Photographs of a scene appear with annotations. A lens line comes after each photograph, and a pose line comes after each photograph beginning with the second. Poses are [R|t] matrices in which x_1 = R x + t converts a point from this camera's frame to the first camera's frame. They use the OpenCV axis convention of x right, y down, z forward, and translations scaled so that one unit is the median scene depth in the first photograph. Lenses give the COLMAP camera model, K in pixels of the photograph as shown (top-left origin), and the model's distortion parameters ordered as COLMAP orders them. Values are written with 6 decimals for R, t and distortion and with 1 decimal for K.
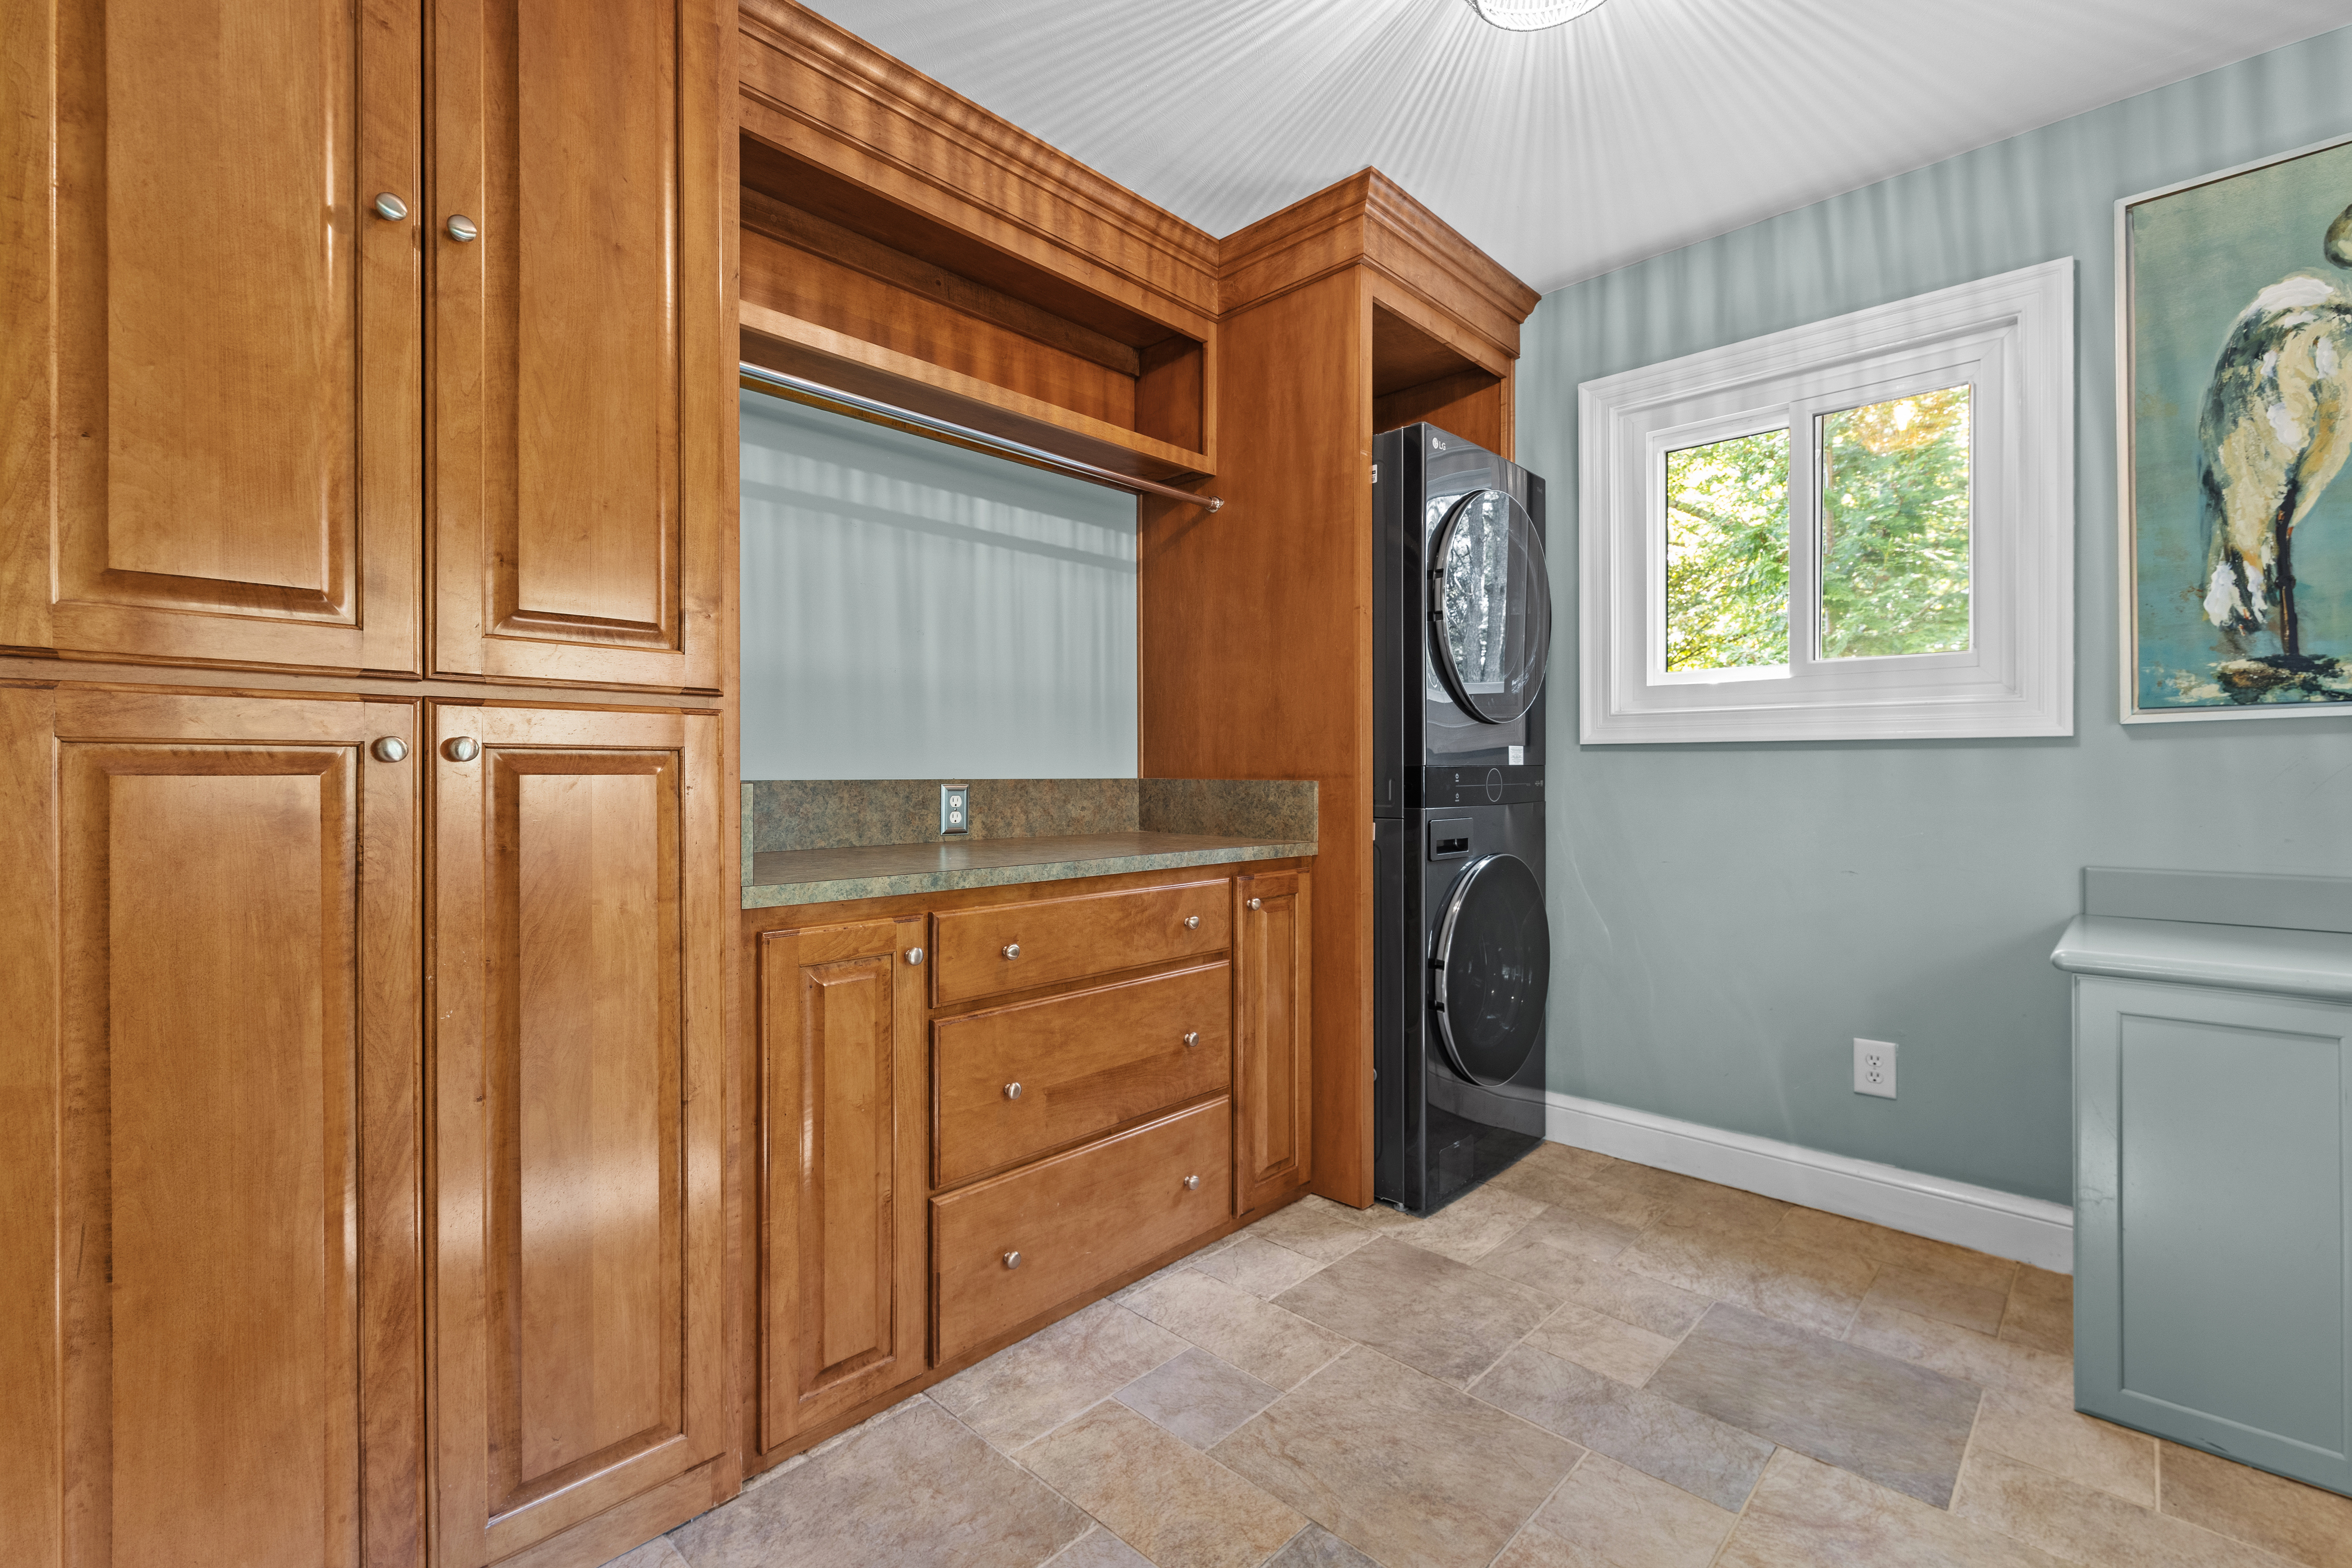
lens RADIAL K [[1023.8, 0, 1179.4], [0, 1023.8, 777.2], [0, 0, 1]] dist [0.001524, -0.000750]
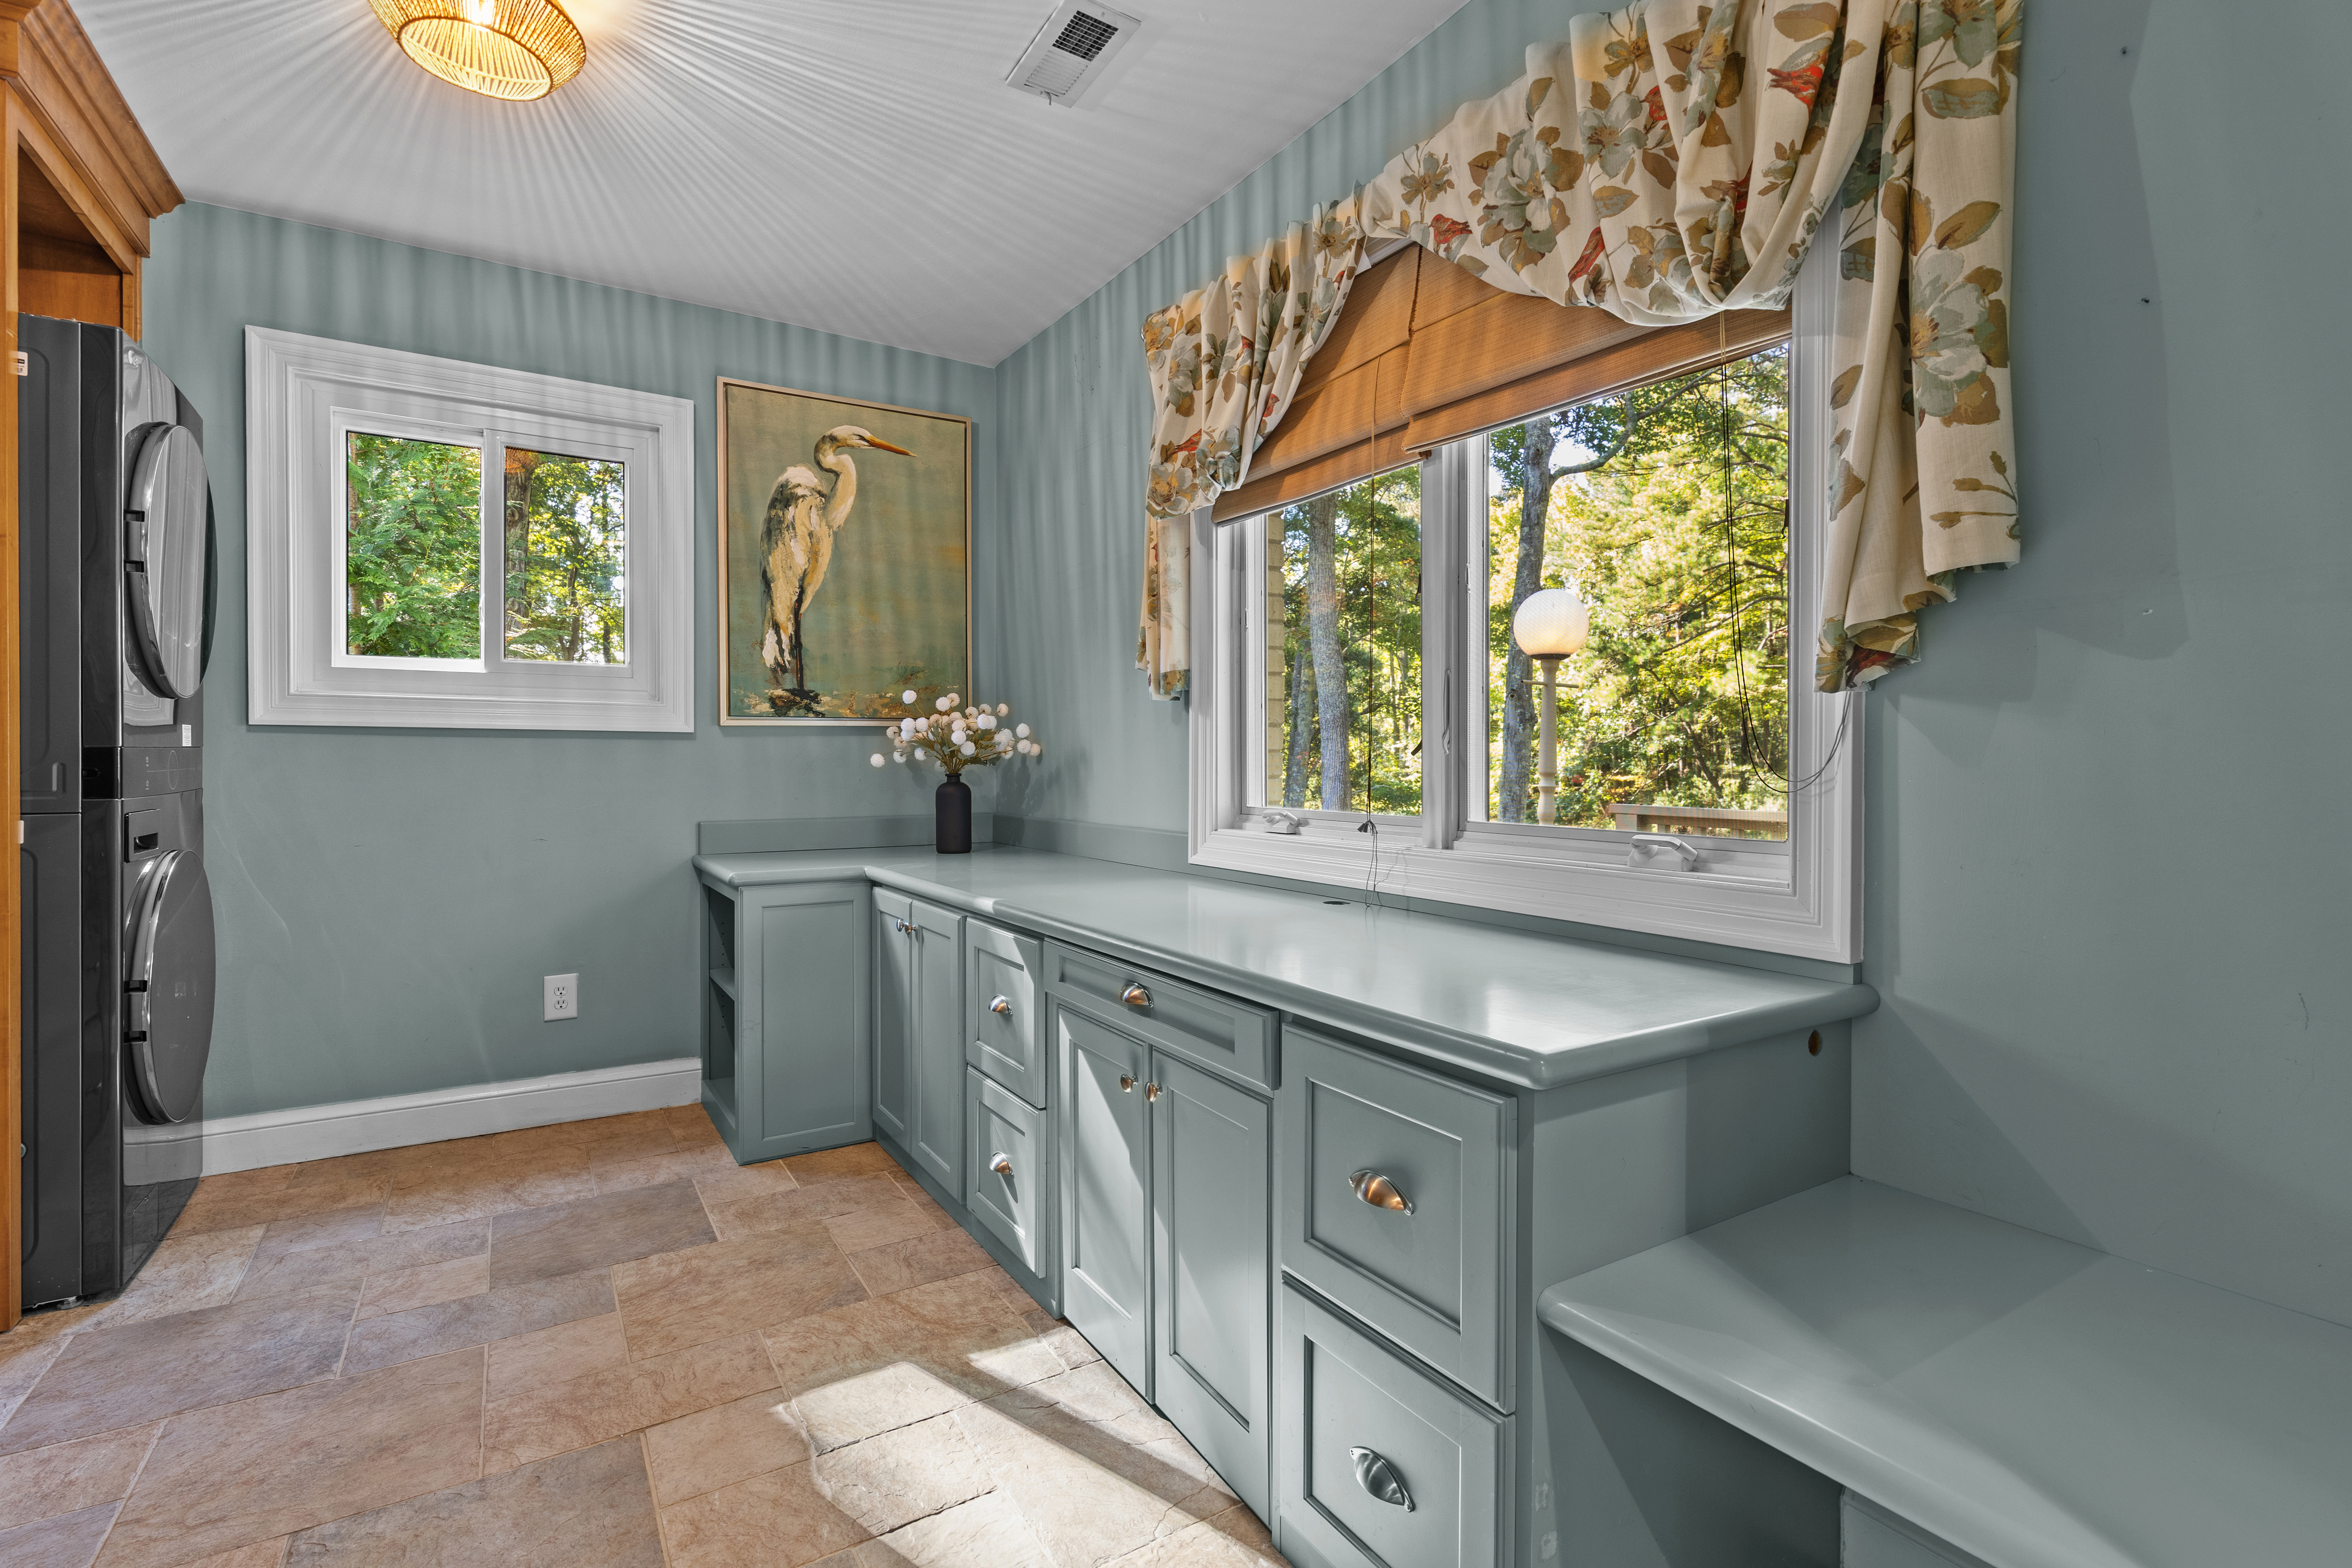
lens RADIAL K [[1053.4, 0, 1163.6], [0, 1053.4, 774.7], [0, 0, 1]] dist [0.005843, -0.001208]
pose [[0.260983, -0.013033, 0.965255, -0.393662], [-0.000407, 0.999907, 0.013611, -0.000912], [-0.965343, -0.003946, 0.260953, -0.033106]]
